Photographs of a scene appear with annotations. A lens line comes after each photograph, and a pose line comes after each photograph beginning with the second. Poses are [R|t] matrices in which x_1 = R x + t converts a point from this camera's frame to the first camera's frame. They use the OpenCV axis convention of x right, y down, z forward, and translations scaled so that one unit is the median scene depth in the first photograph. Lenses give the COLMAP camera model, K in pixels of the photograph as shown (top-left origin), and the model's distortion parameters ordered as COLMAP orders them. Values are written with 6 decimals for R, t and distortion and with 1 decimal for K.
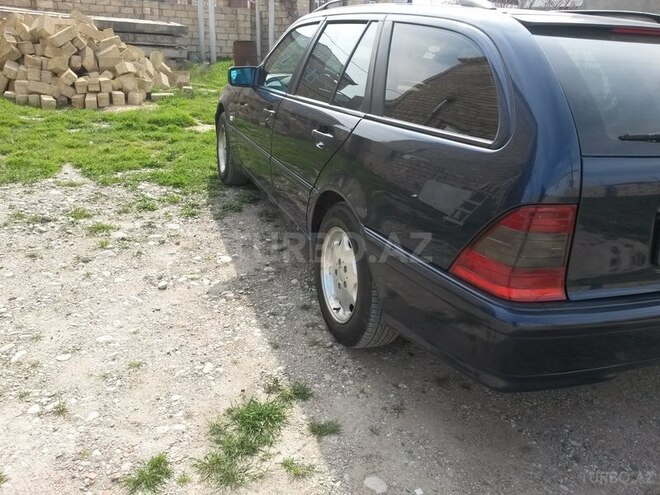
lens RADIAL K [[539.3, 0, 330.1], [0, 539.3, 226.1], [0, 0, 1]] dist [0.078561, -0.100398]
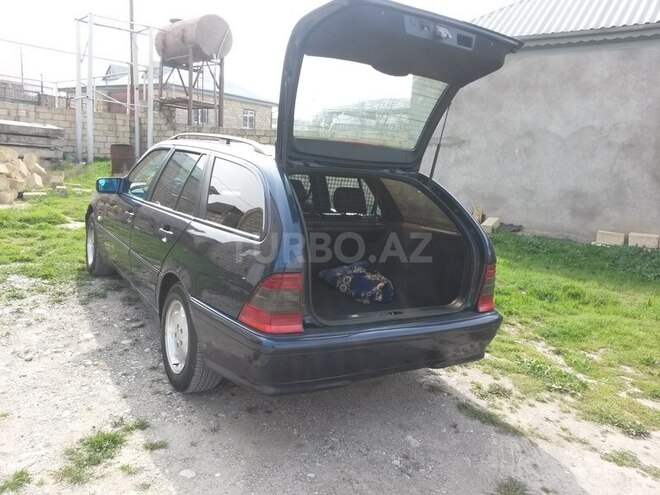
lens RADIAL K [[539.3, 0, 330.1], [0, 539.3, 226.1], [0, 0, 1]] dist [0.078561, -0.100398]
pose [[0.978849, -0.002944, 0.204563, 0.077421], [0.038321, 0.984837, -0.169196, 0.044275], [-0.200963, 0.173456, 0.964120, -0.280976]]
